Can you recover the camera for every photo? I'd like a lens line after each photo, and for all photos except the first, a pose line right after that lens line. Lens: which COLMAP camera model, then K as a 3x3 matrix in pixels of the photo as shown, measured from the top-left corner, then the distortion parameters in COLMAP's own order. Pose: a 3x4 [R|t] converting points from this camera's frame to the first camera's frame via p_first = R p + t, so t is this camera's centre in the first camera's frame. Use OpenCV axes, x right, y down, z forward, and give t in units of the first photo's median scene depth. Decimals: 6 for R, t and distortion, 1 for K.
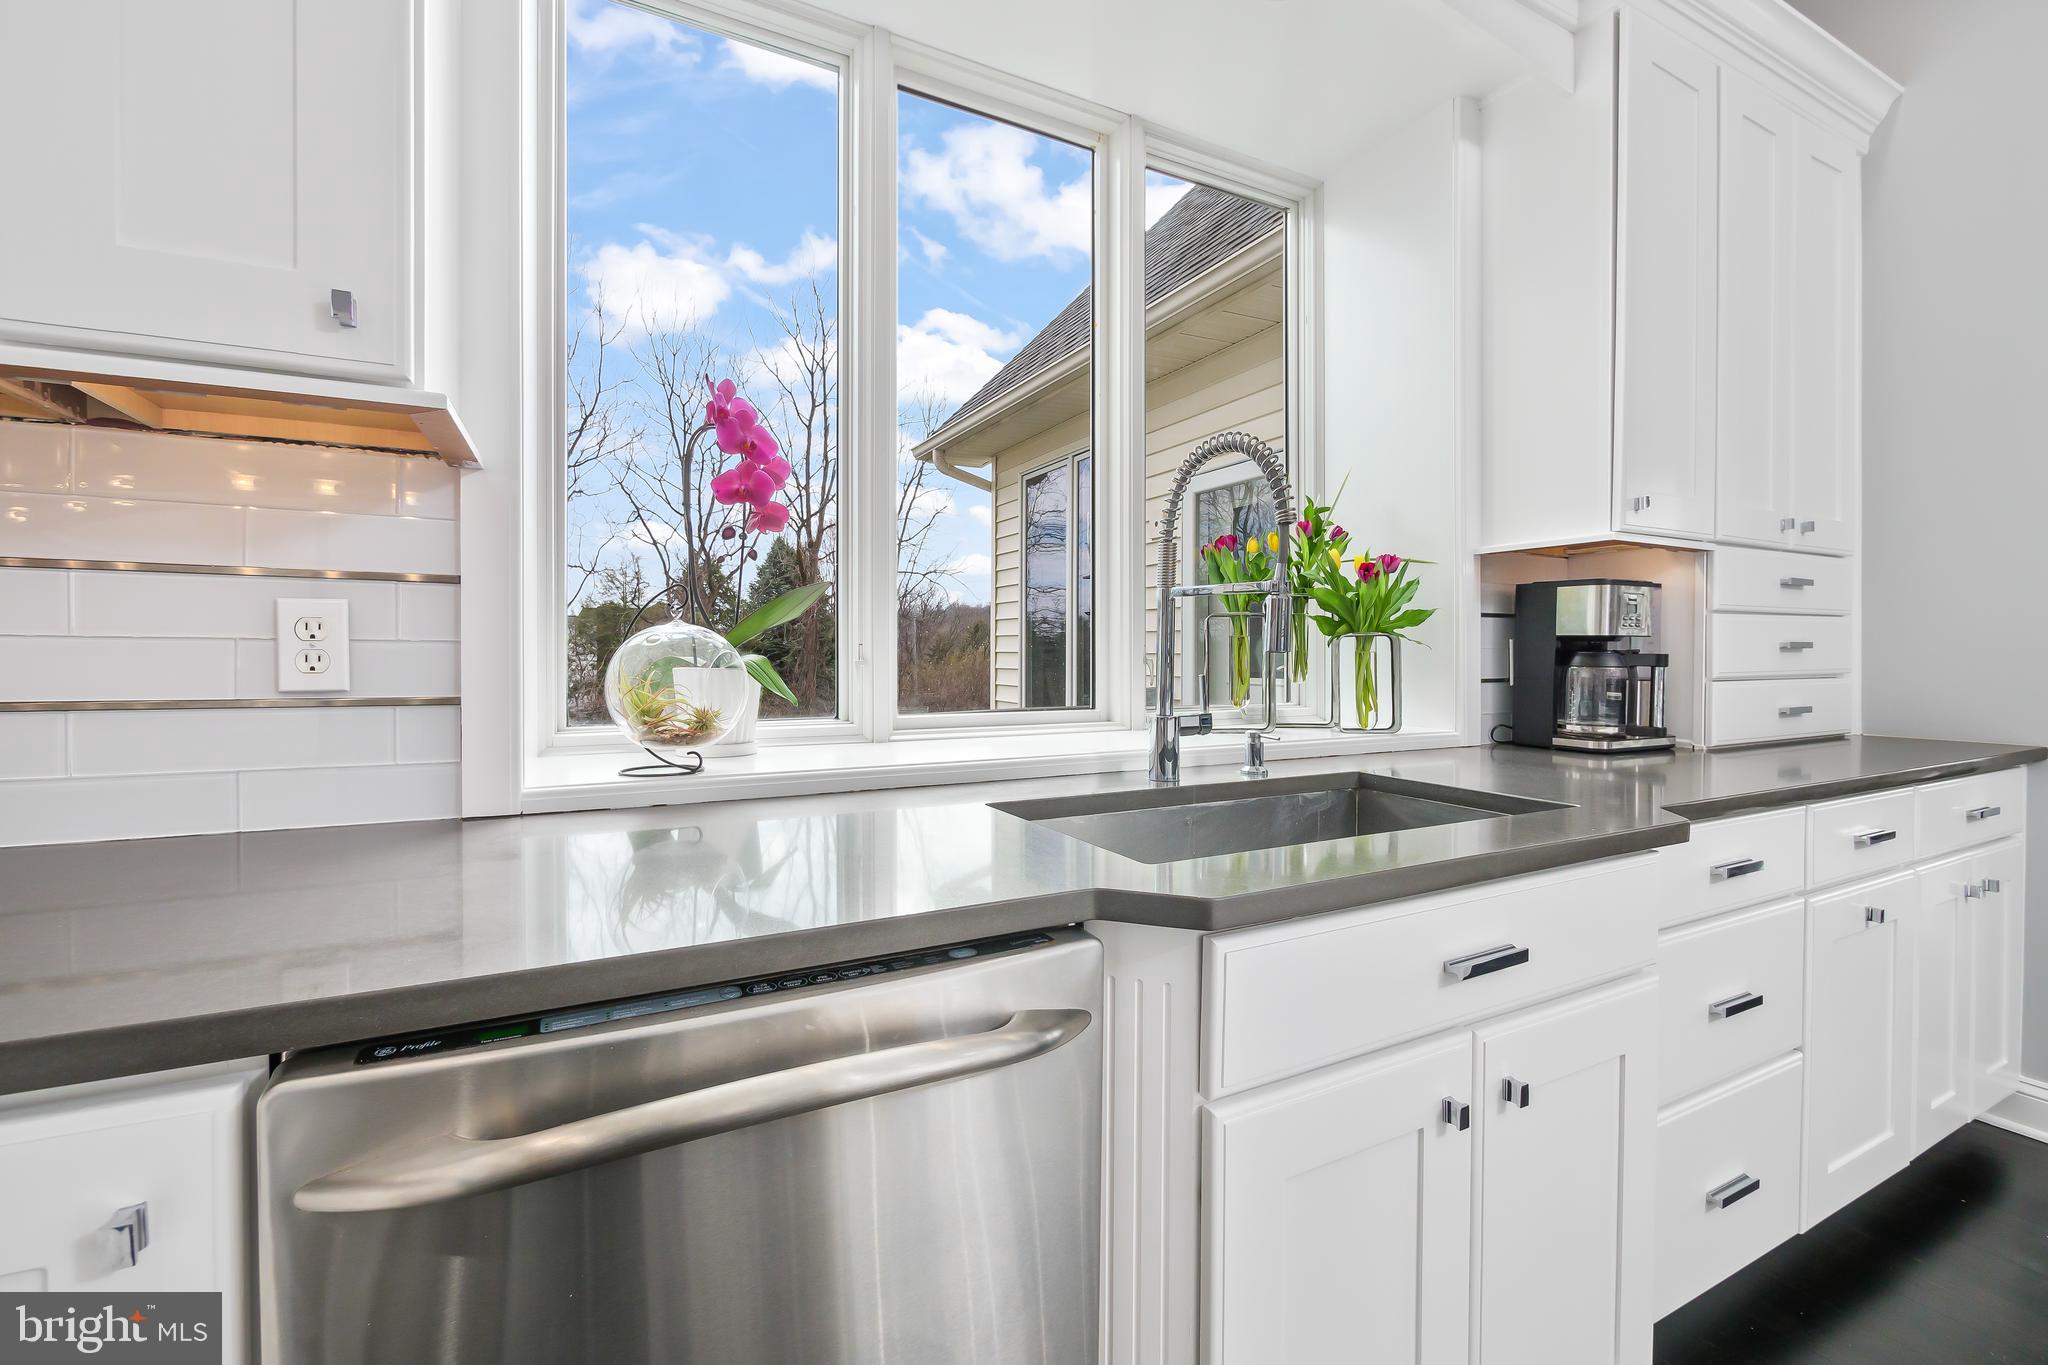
lens RADIAL K [[854.0, 0, 1021.6], [0, 854.0, 669.2], [0, 0, 1]] dist [-0.005130, -0.000089]
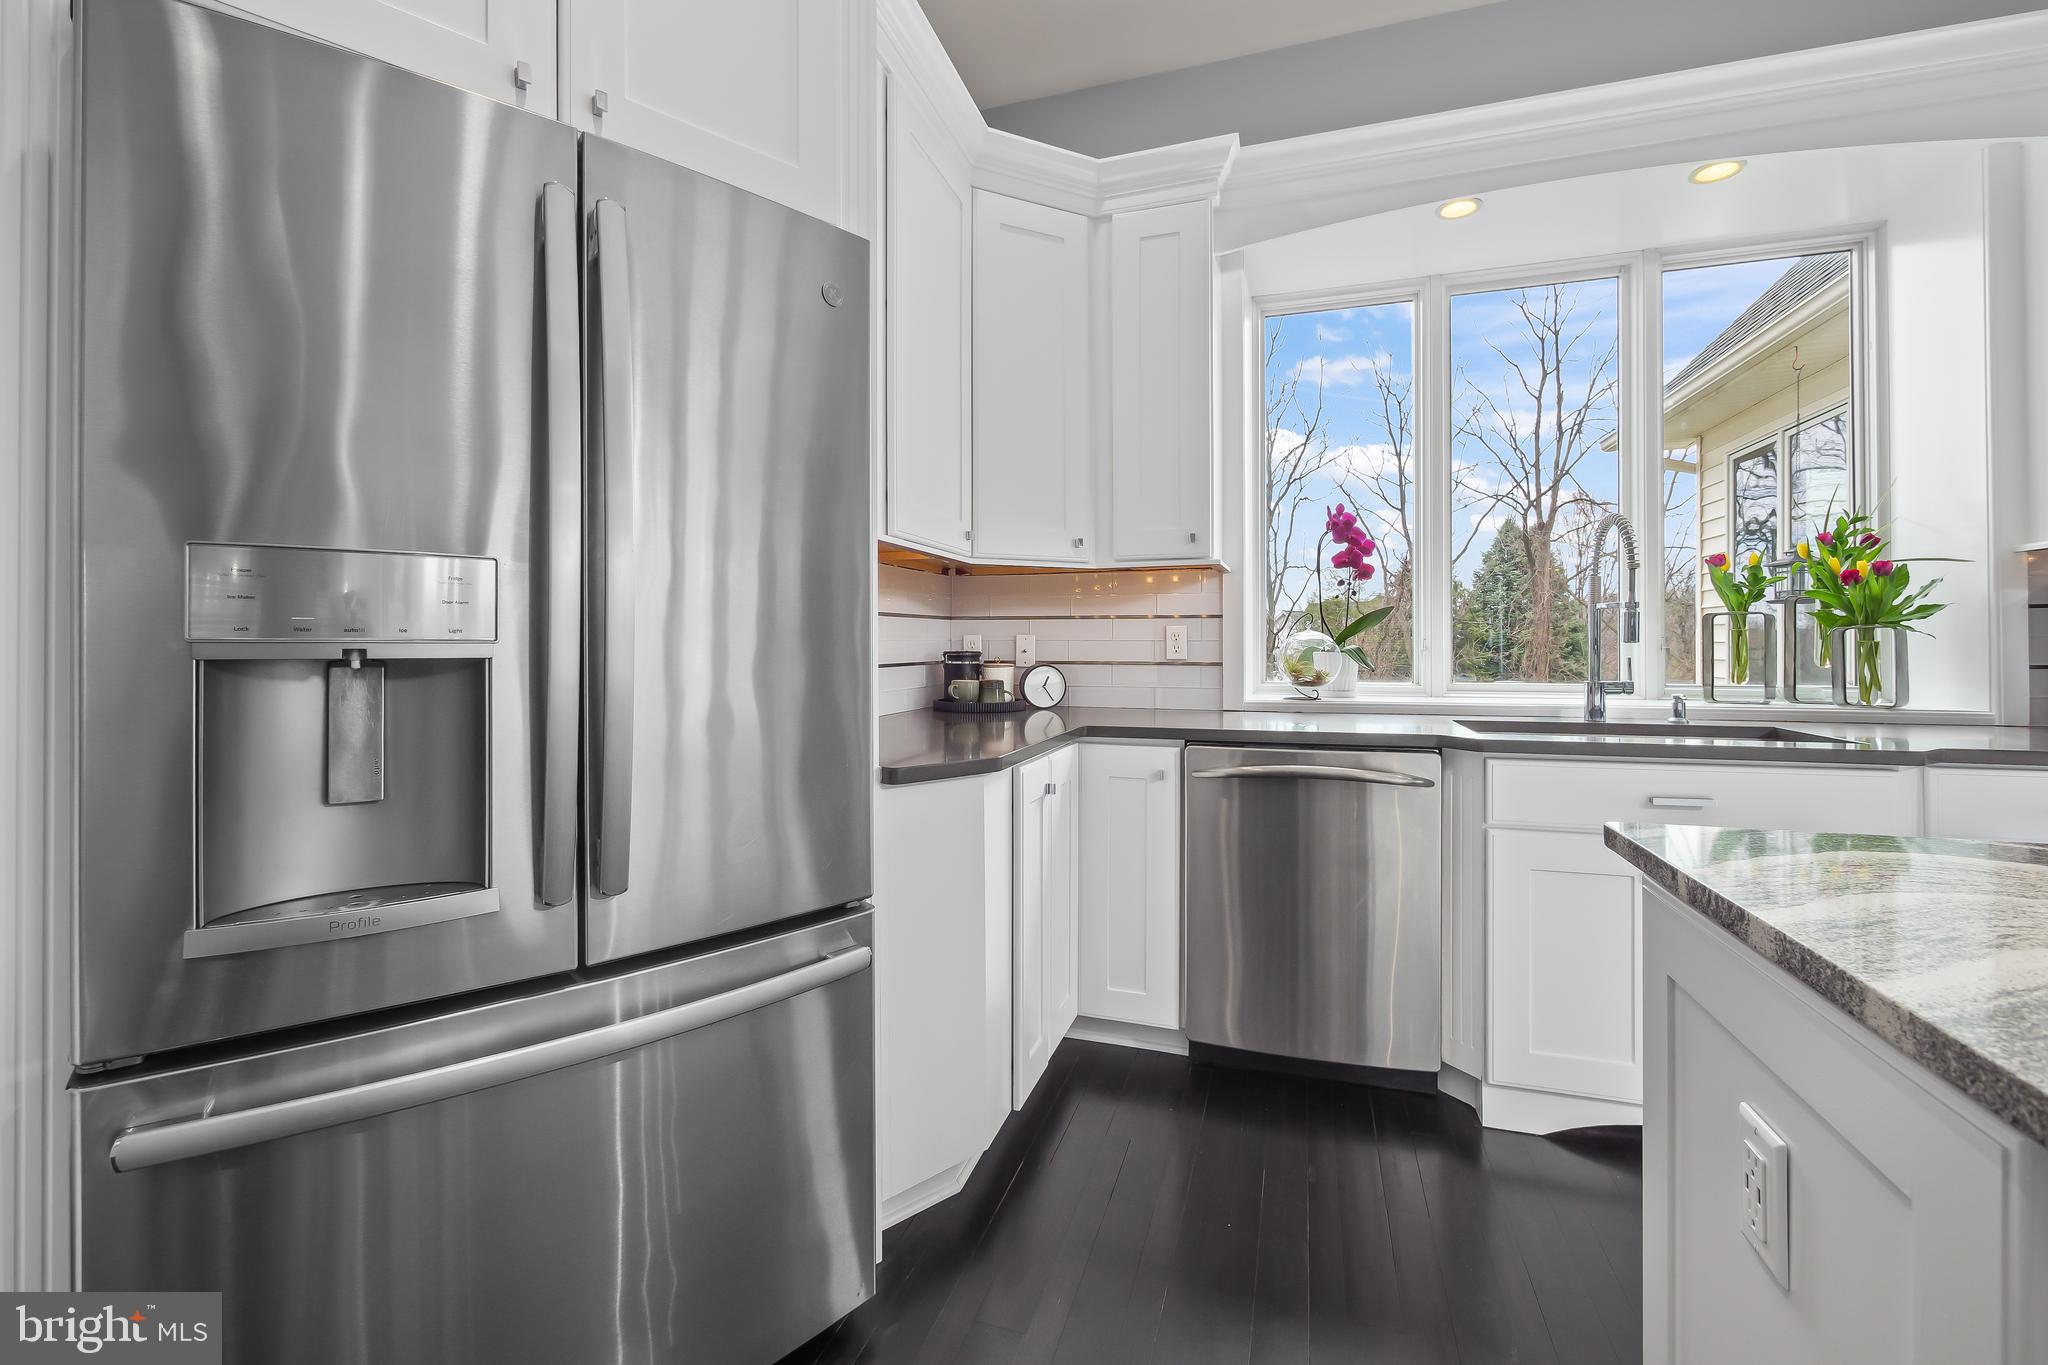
lens RADIAL K [[884.3, 0, 1022.2], [0, 884.3, 653.0], [0, 0, 1]] dist [-0.002069, -0.000178]
pose [[0.702582, 0.001263, -0.711601, 0.448434], [-0.008925, 0.999935, -0.007038, 0.015583], [0.711546, 0.011296, 0.702548, -0.717426]]
